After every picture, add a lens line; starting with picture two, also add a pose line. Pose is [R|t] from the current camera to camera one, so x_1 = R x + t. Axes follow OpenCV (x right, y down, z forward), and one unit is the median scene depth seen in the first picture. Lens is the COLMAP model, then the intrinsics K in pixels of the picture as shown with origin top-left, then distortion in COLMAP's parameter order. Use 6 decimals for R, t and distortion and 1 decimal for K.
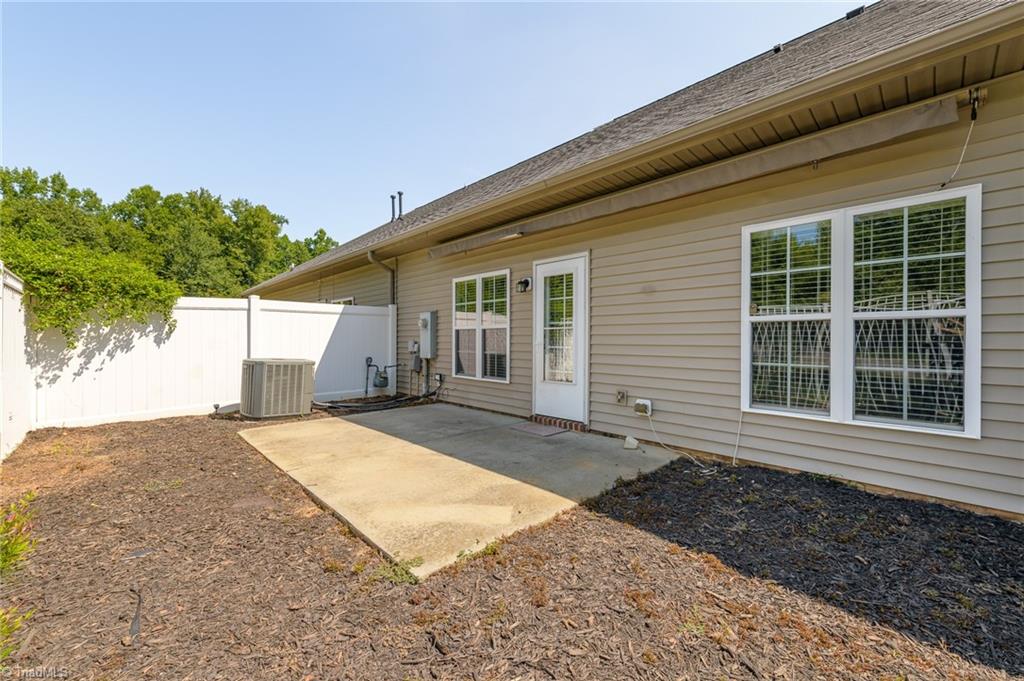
lens RADIAL K [[416.8, 0, 513.8], [0, 416.8, 341.7], [0, 0, 1]] dist [0.004580, -0.000221]
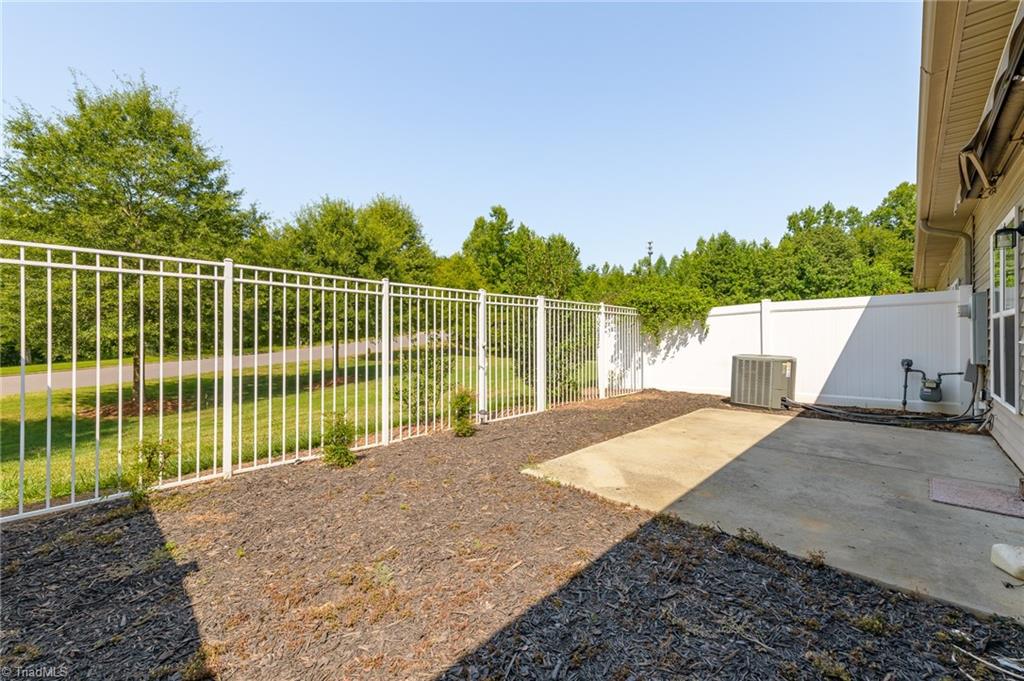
lens RADIAL K [[416.8, 0, 513.6], [0, 416.8, 338.9], [0, 0, 1]] dist [0.004580, -0.000221]
pose [[-0.012312, -0.005000, -0.999912, 0.577389], [0.004386, 0.999978, -0.005054, 0.000366], [0.999915, -0.004448, -0.012290, 0.360922]]
